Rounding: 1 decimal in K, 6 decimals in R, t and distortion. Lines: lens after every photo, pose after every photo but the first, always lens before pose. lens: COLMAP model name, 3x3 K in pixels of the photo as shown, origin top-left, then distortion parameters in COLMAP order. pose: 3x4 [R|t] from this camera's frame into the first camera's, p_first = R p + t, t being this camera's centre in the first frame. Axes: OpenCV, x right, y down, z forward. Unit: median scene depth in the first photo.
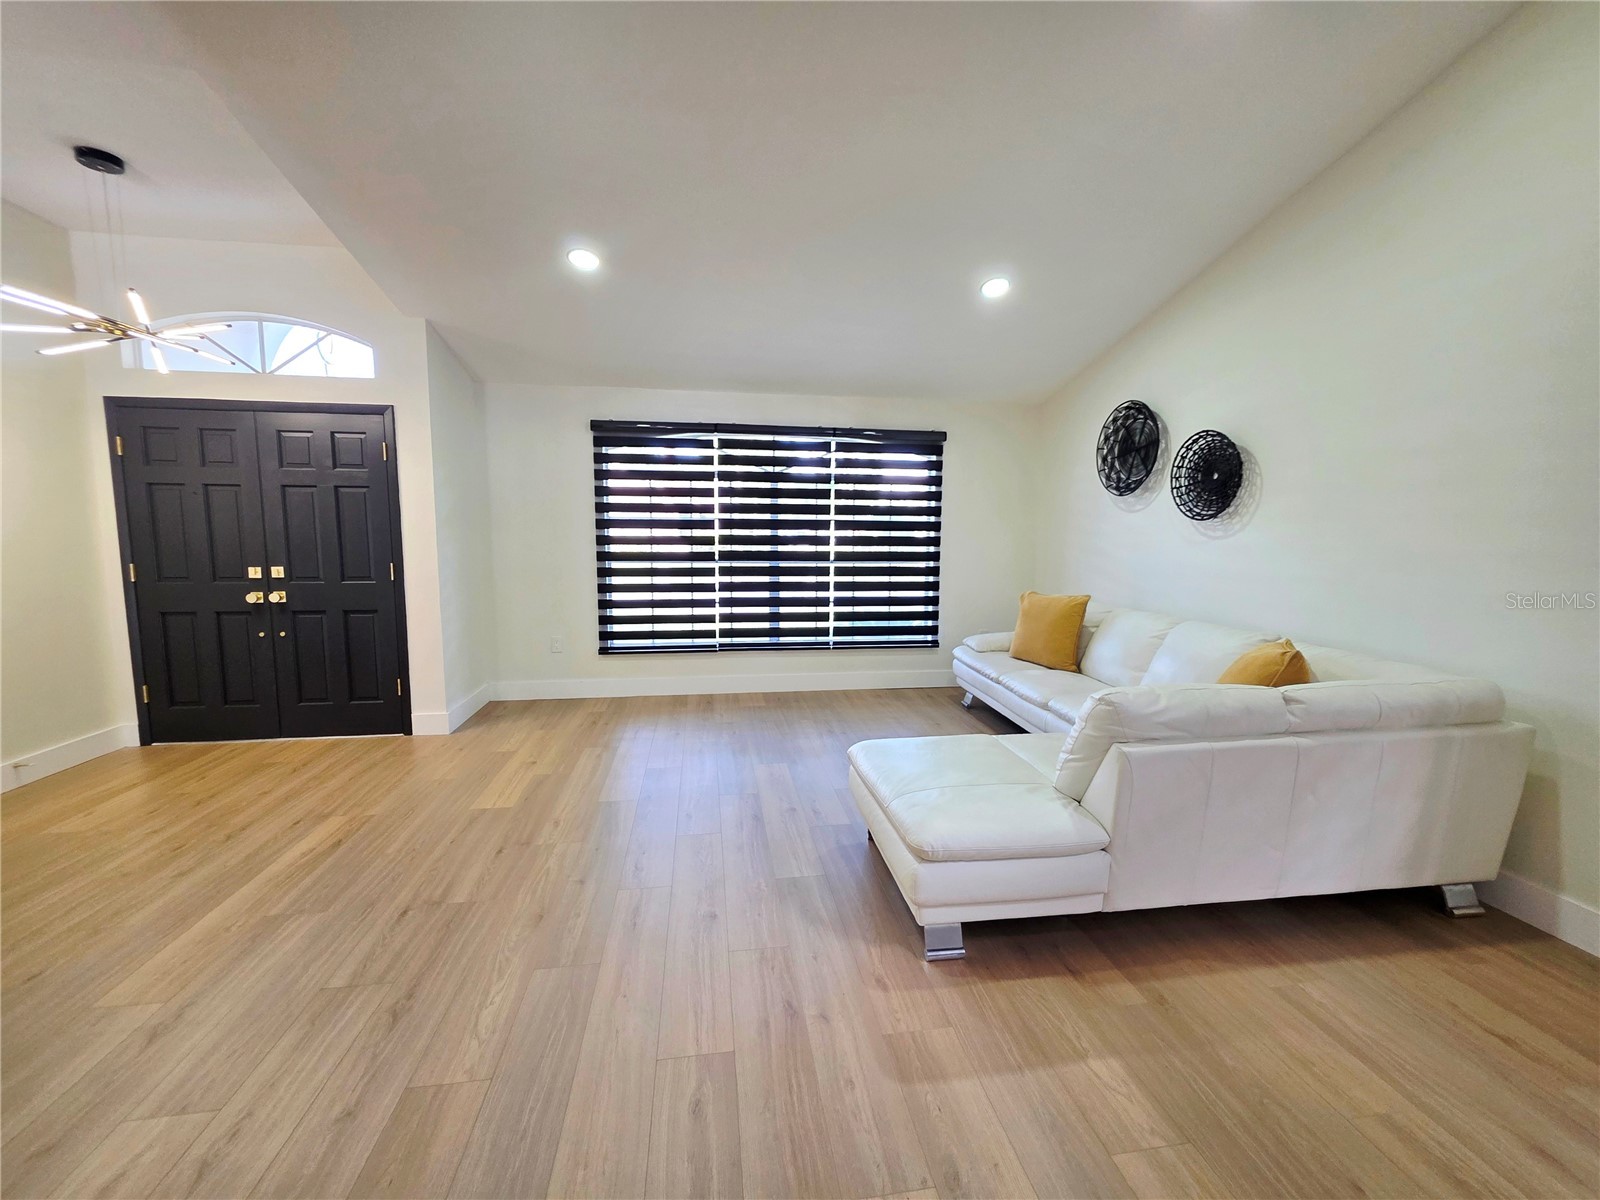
lens RADIAL K [[637.5, 0, 801.0], [0, 637.5, 594.3], [0, 0, 1]] dist [-0.000093, 0.000601]
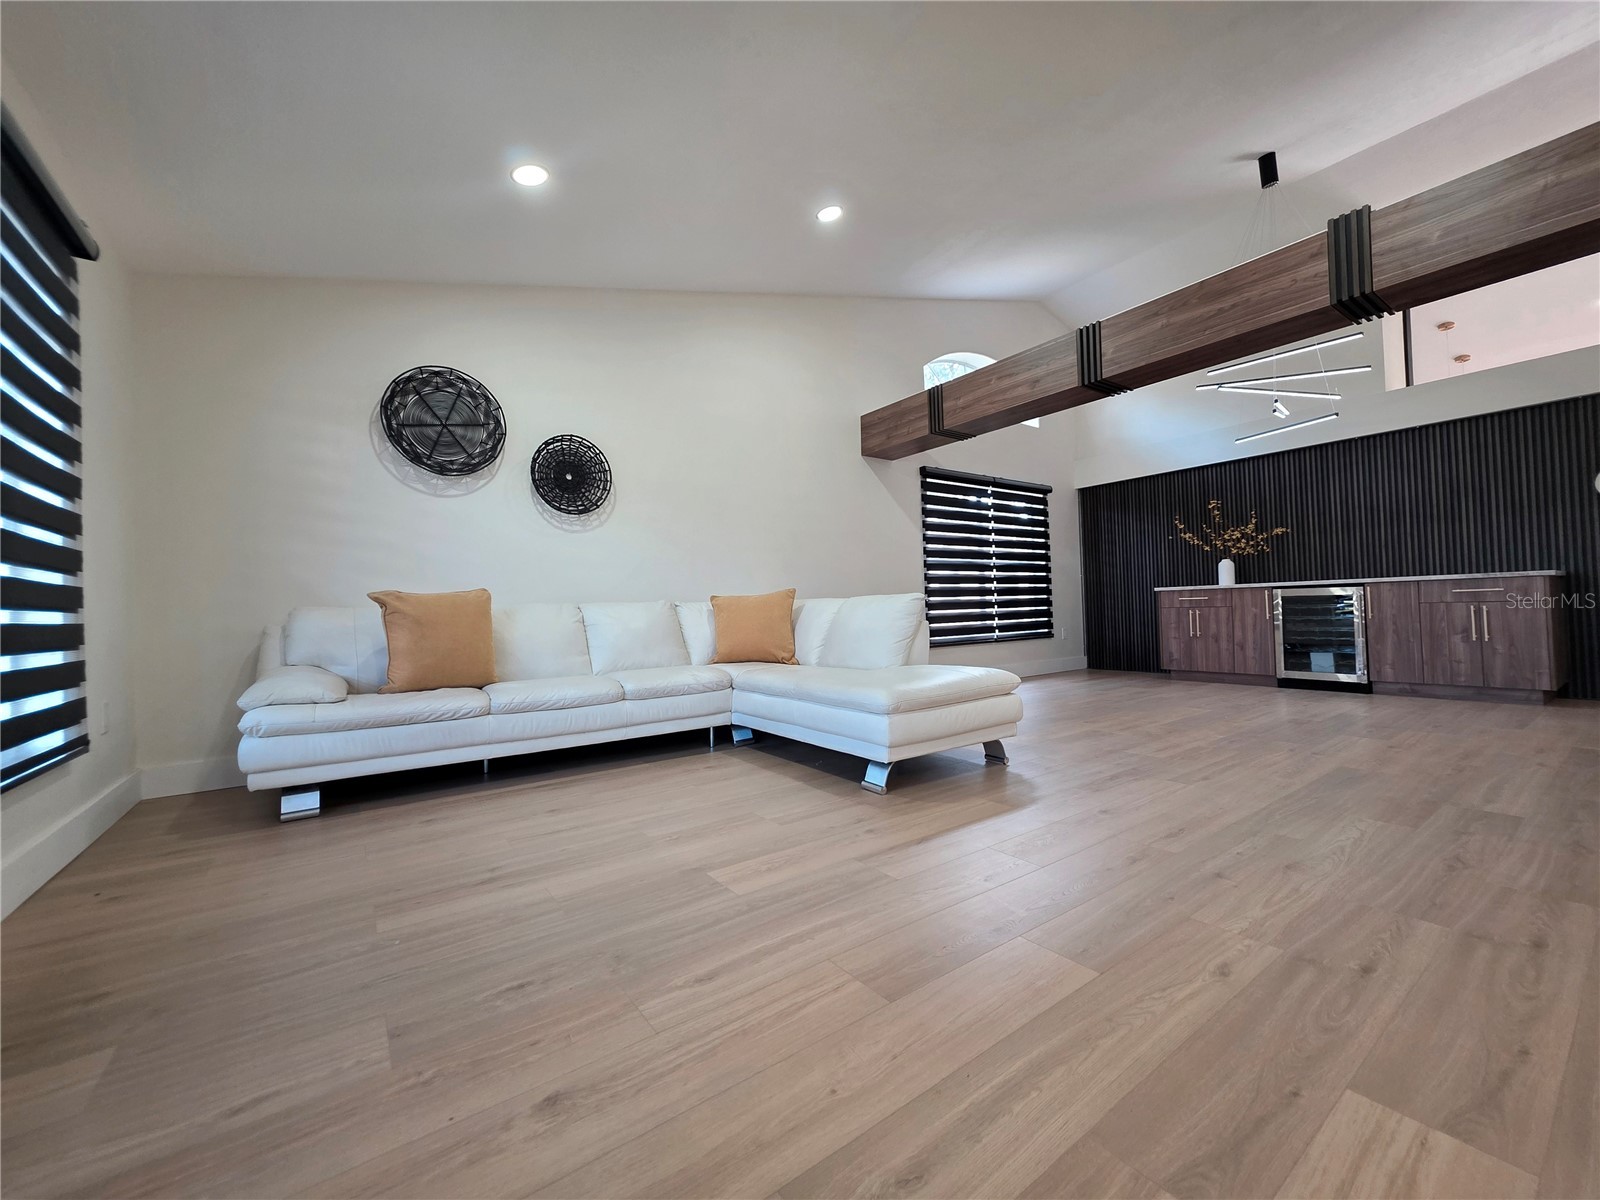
lens RADIAL K [[637.5, 0, 801.0], [0, 637.5, 594.3], [0, 0, 1]] dist [-0.000093, 0.000601]
pose [[-0.457612, 0.029071, 0.888677, -0.677710], [0.114774, 0.993035, 0.026617, 0.047777], [-0.881713, 0.114177, -0.457761, 1.487200]]
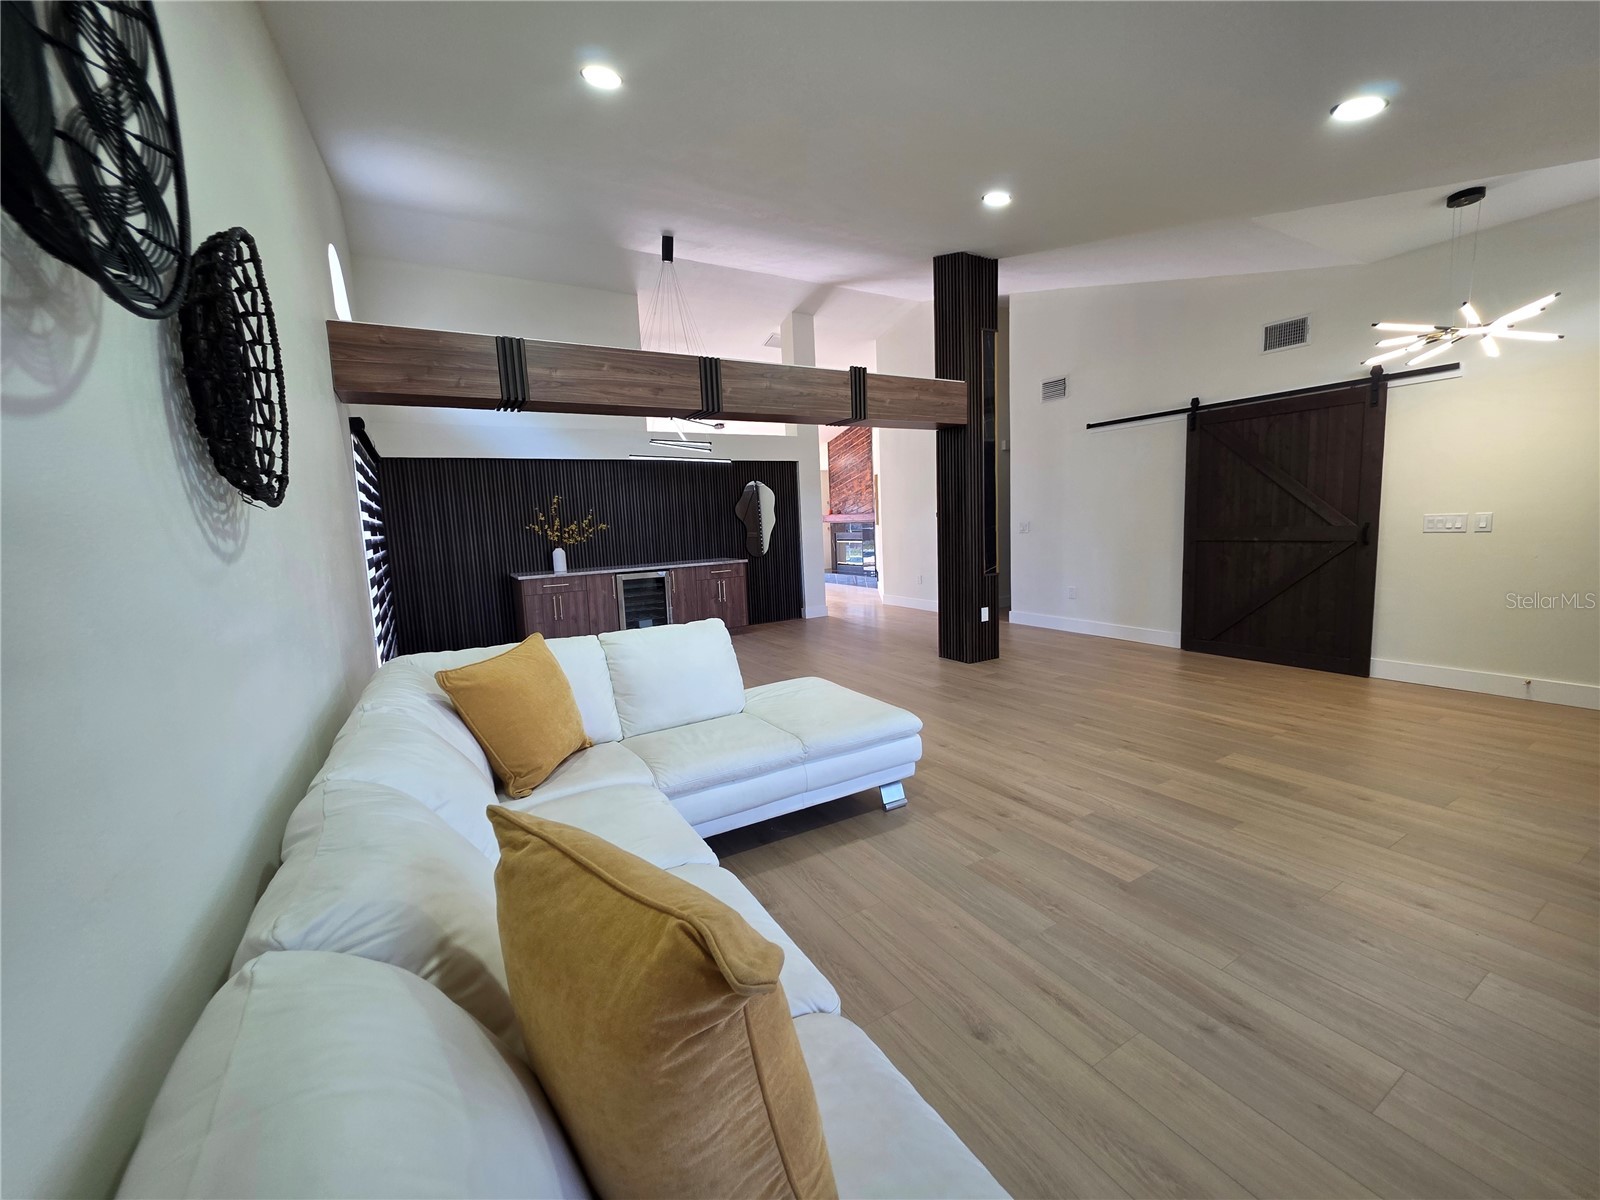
lens RADIAL K [[637.5, 0, 801.0], [0, 637.5, 594.3], [0, 0, 1]] dist [-0.000093, 0.000601]
pose [[-0.925097, 0.075456, -0.372158, 0.628903], [-0.003307, 0.978420, 0.206598, -0.178798], [0.379716, 0.192354, -0.904885, 1.806442]]
